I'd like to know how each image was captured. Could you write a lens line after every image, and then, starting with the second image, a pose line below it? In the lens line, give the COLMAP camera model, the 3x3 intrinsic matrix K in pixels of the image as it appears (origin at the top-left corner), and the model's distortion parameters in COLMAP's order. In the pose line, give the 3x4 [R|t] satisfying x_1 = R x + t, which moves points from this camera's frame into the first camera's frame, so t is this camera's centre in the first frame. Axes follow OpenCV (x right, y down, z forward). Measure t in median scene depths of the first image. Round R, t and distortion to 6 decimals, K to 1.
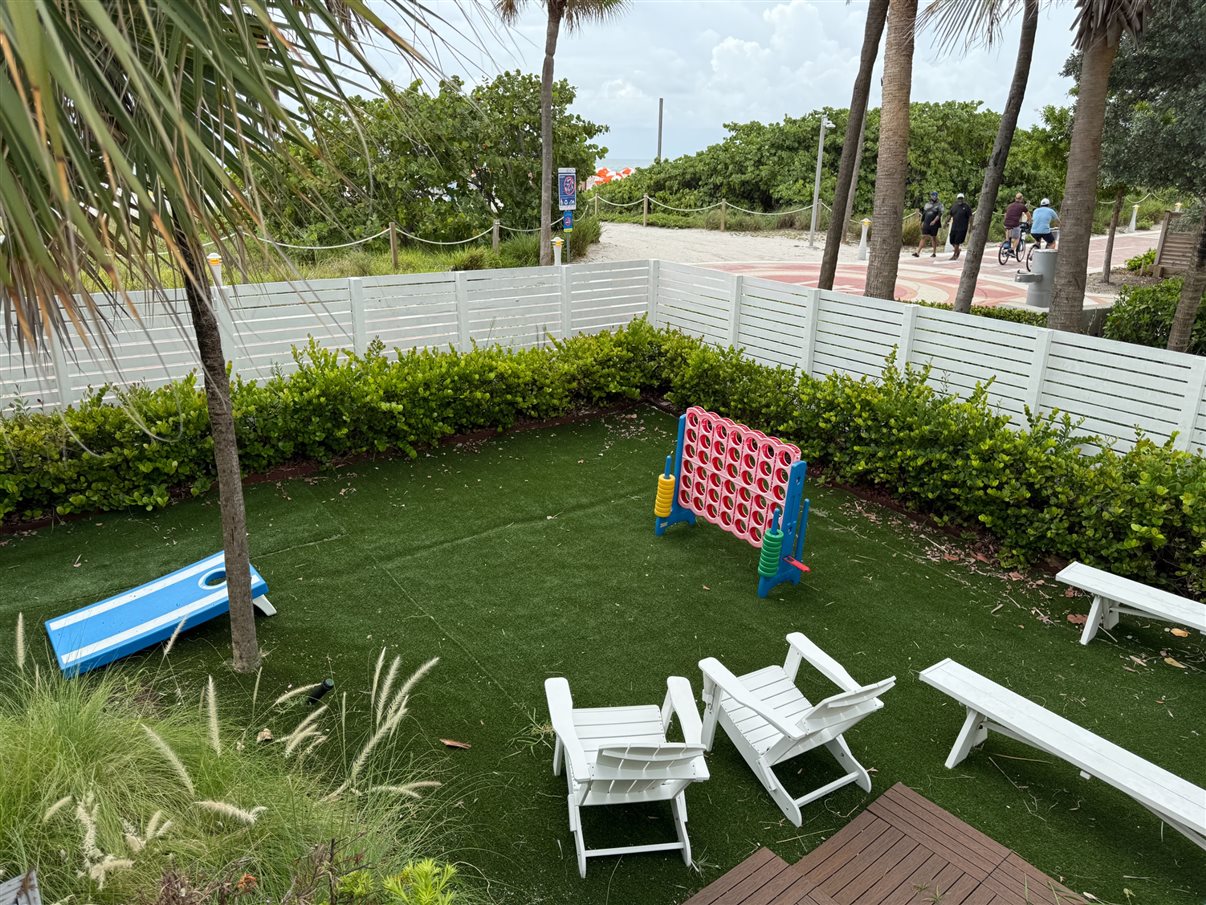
lens RADIAL K [[845.4, 0, 602.1], [0, 845.4, 454.5], [0, 0, 1]] dist [0.059289, -0.065454]
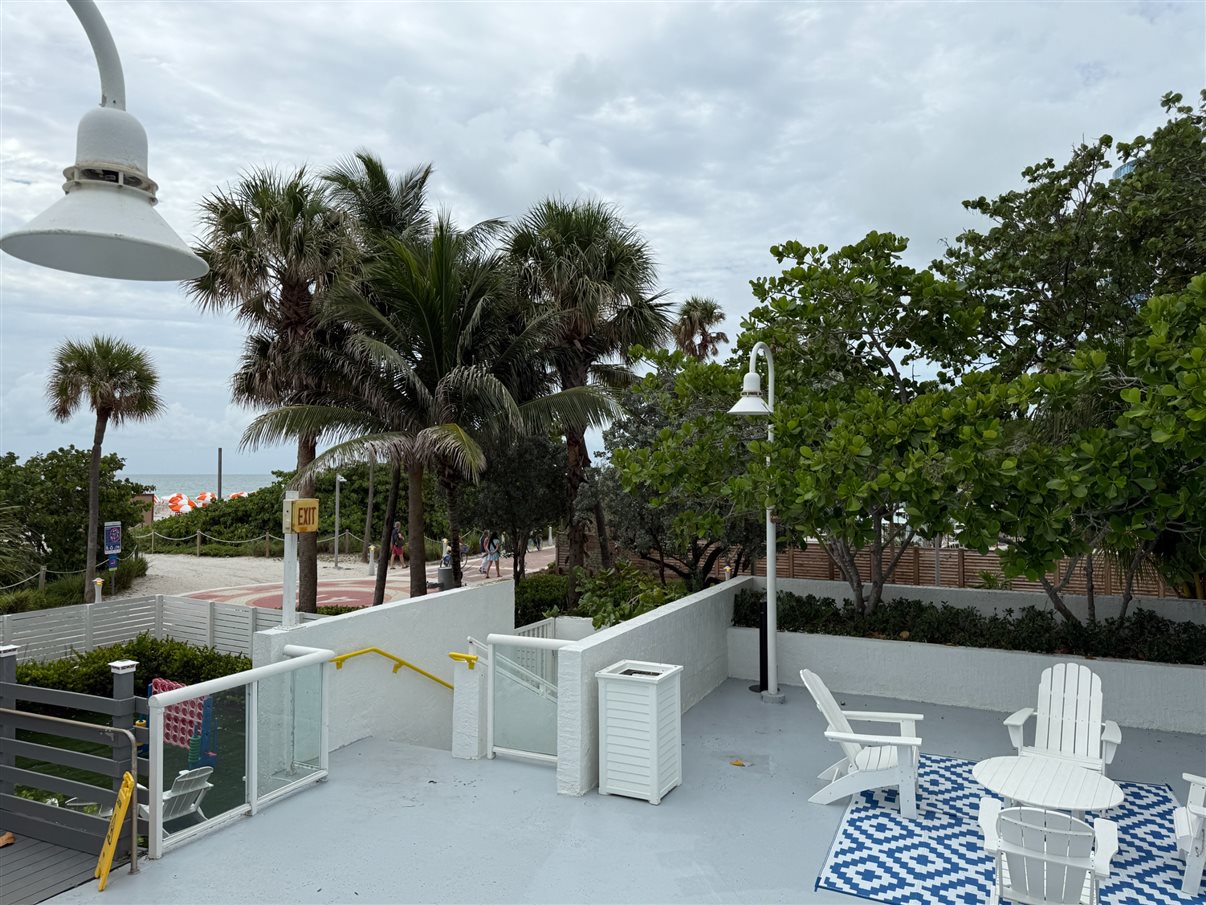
lens RADIAL K [[845.4, 0, 605.0], [0, 845.4, 454.4], [0, 0, 1]] dist [0.059289, -0.065454]
pose [[0.899949, -0.004478, 0.435972, 0.058557], [0.154889, 0.938004, -0.310093, 0.071336], [-0.407555, 0.346595, 0.844850, -0.378466]]
